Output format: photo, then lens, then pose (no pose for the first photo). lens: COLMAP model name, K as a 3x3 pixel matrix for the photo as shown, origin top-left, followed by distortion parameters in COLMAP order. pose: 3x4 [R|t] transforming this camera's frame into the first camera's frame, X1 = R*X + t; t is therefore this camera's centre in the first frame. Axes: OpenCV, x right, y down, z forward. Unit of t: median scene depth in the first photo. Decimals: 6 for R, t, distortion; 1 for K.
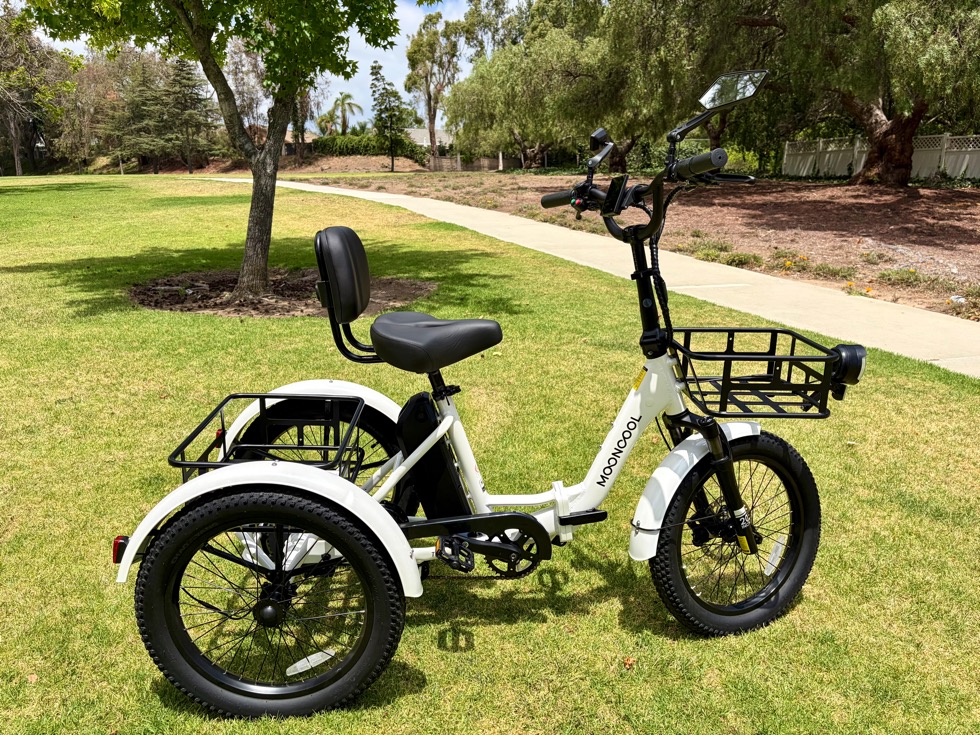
lens RADIAL K [[800.6, 0, 490.0], [0, 800.6, 367.5], [0, 0, 1]] dist [0.050420, -0.079778]
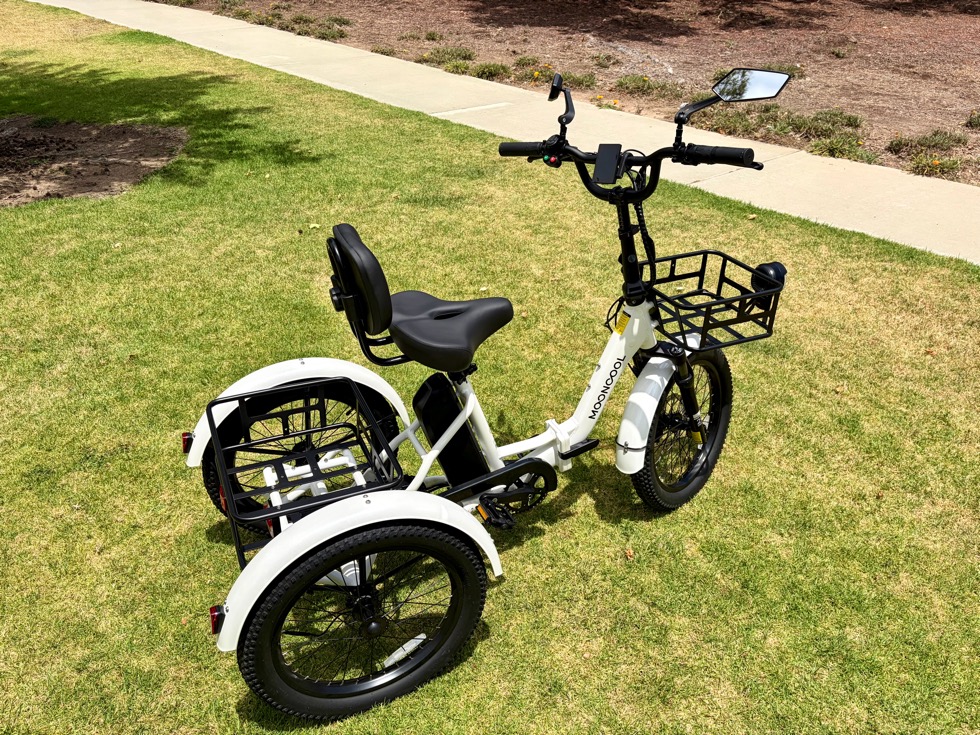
lens RADIAL K [[800.6, 0, 490.0], [0, 800.6, 367.5], [0, 0, 1]] dist [0.050420, -0.079778]
pose [[0.908611, -0.205342, 0.363676, -0.361872], [0.090727, 0.947034, 0.308049, -0.262854], [-0.407670, -0.246901, 0.879116, 0.081771]]
